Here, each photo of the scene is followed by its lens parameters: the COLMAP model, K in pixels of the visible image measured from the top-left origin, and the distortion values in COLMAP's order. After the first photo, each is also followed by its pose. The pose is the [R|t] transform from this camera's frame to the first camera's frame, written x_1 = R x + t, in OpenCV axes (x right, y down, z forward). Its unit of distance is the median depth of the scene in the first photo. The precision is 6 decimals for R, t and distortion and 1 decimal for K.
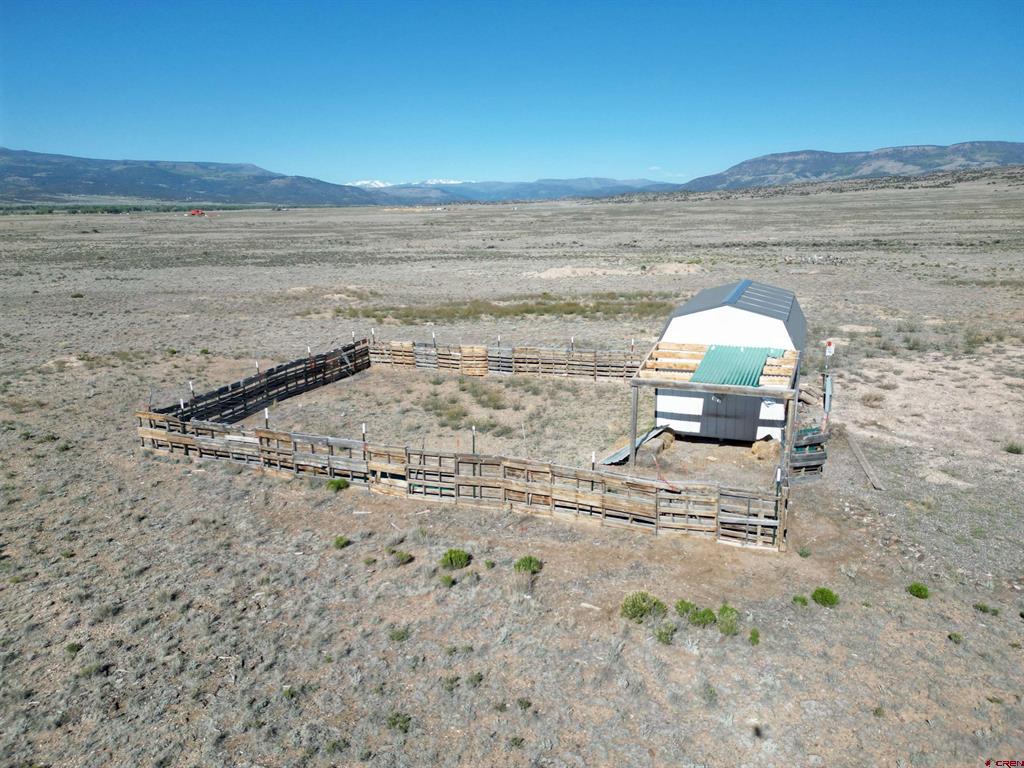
lens RADIAL K [[709.0, 0, 512.0], [0, 709.0, 384.0], [0, 0, 1]] dist [0.085704, -0.080800]
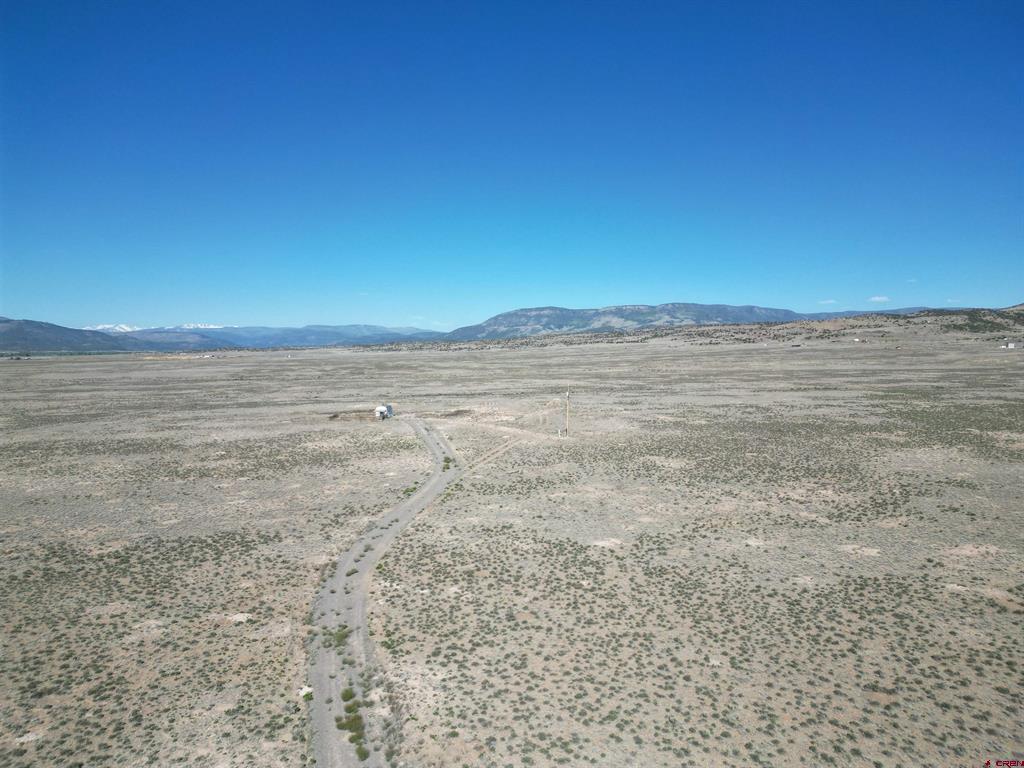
lens RADIAL K [[709.0, 0, 512.0], [0, 709.0, 384.0], [0, 0, 1]] dist [0.085704, -0.080800]
pose [[0.950898, -0.014742, 0.309152, -0.120389], [0.075267, 0.979893, -0.184782, 0.179045], [-0.300212, 0.198977, 0.932888, -1.016864]]
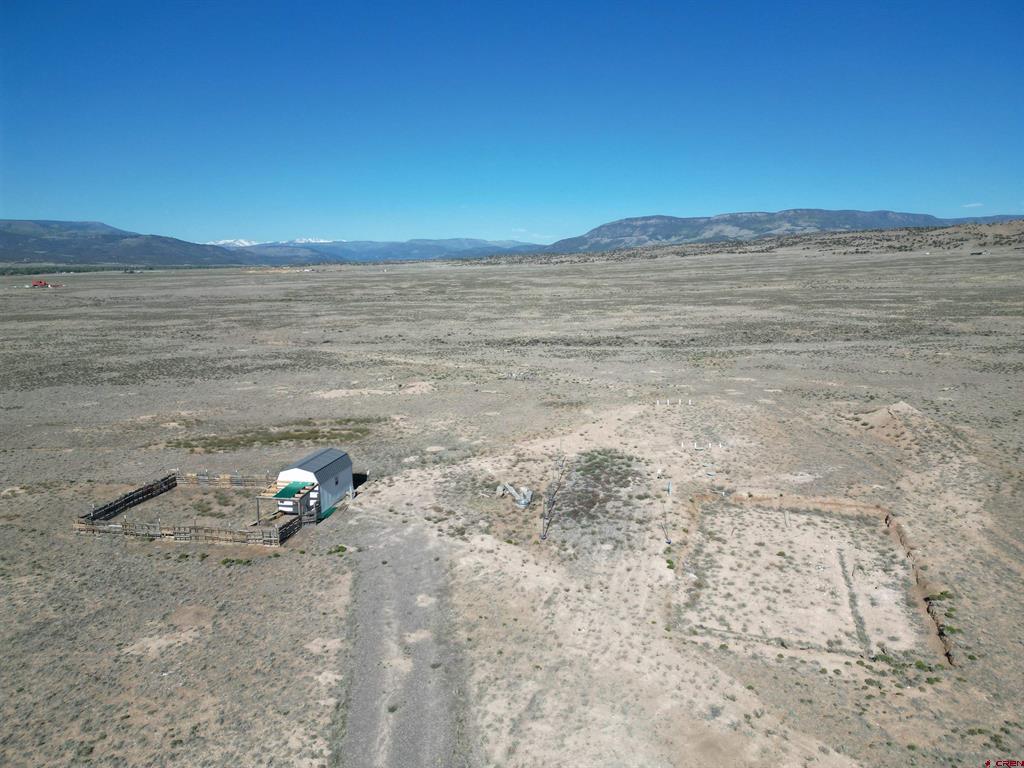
lens RADIAL K [[709.0, 0, 512.0], [0, 709.0, 384.0], [0, 0, 1]] dist [0.085704, -0.080800]
pose [[0.984907, -0.032899, 0.169932, 0.067483], [0.046092, 0.996171, -0.074288, -0.019093], [-0.166837, 0.080999, 0.982652, -0.204093]]
